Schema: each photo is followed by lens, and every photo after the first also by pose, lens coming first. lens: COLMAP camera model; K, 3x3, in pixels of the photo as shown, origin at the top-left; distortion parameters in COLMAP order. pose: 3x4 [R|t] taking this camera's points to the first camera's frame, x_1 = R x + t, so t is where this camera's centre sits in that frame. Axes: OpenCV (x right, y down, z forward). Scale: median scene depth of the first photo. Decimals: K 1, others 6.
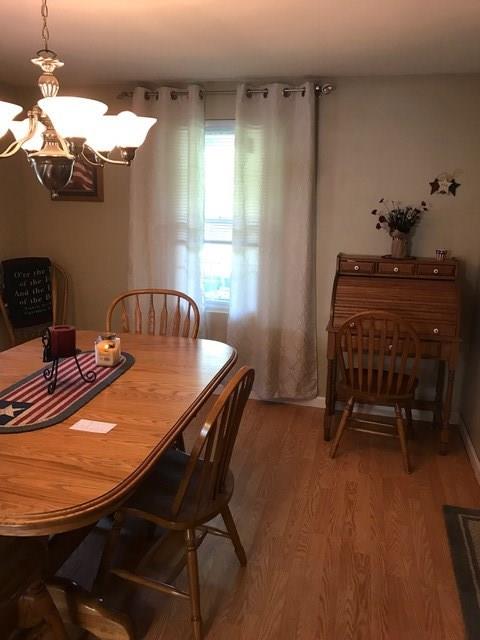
lens RADIAL K [[557.3, 0, 241.4], [0, 557.3, 318.4], [0, 0, 1]] dist [0.048557, -0.021471]
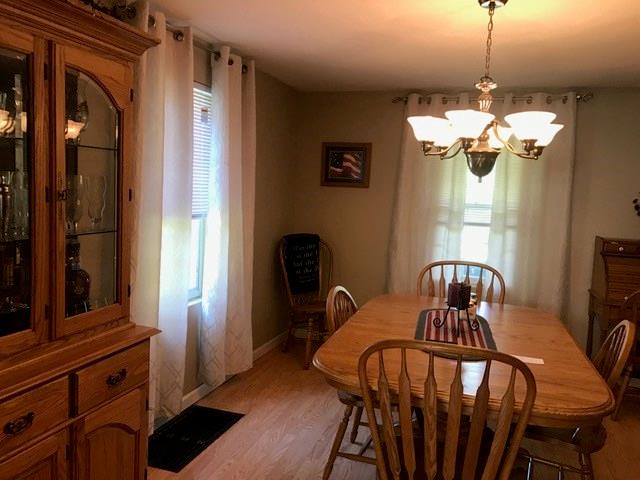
lens RADIAL K [[557.3, 0, 318.1], [0, 557.3, 240.8], [0, 0, 1]] dist [0.048557, -0.021471]
pose [[0.997985, 0.029393, -0.056227, -0.306149], [-0.035822, 0.992488, -0.116981, 0.043020], [0.052366, 0.118760, 0.991541, -0.149240]]
